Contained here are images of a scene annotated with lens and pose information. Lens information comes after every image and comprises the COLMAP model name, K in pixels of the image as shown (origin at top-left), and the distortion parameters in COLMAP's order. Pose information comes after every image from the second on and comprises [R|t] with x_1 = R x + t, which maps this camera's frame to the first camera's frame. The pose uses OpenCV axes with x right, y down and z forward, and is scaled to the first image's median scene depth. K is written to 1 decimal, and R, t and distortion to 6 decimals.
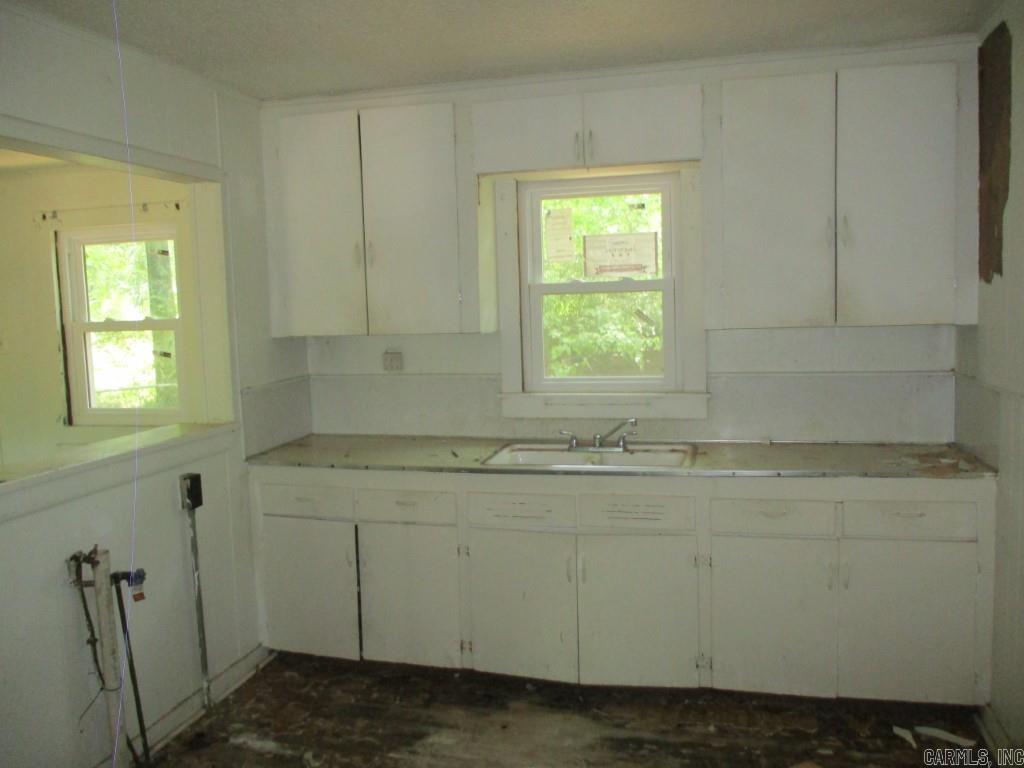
lens RADIAL K [[836.3, 0, 509.6], [0, 836.3, 379.0], [0, 0, 1]] dist [-0.032253, 0.000202]
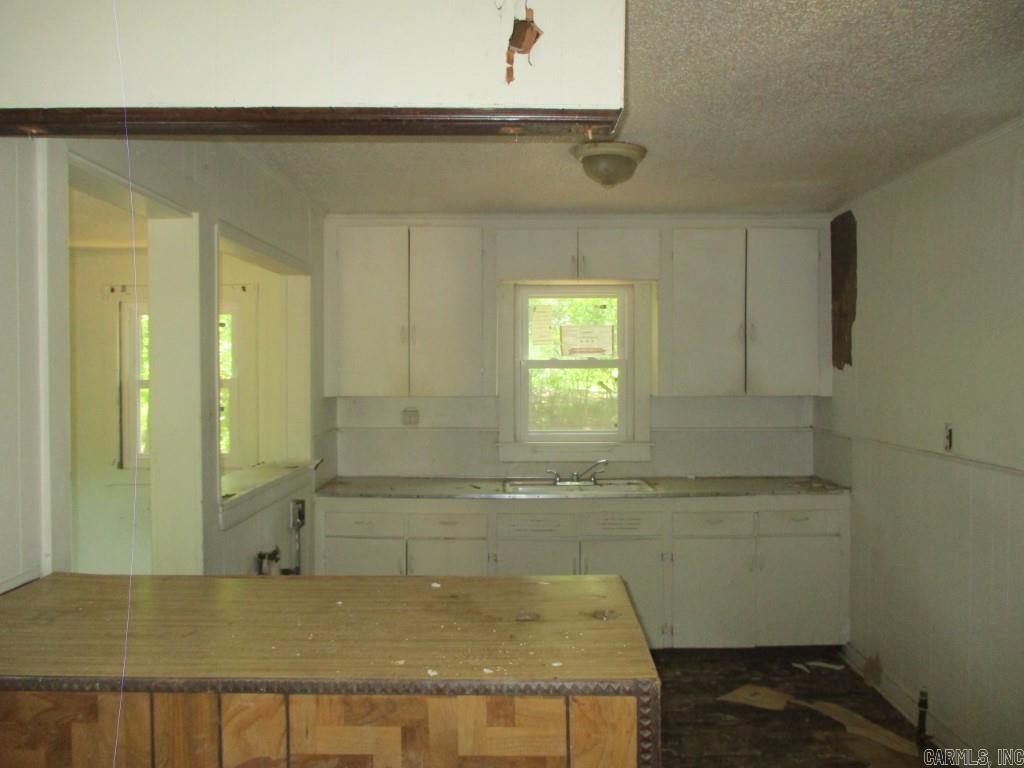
lens RADIAL K [[846.5, 0, 509.6], [0, 846.5, 377.0], [0, 0, 1]] dist [-0.049340, 0.040337]
pose [[0.969163, 0.025190, 0.245131, -0.372339], [-0.004217, 0.996311, -0.085712, 0.033217], [-0.246385, 0.082035, 0.965694, -0.342196]]
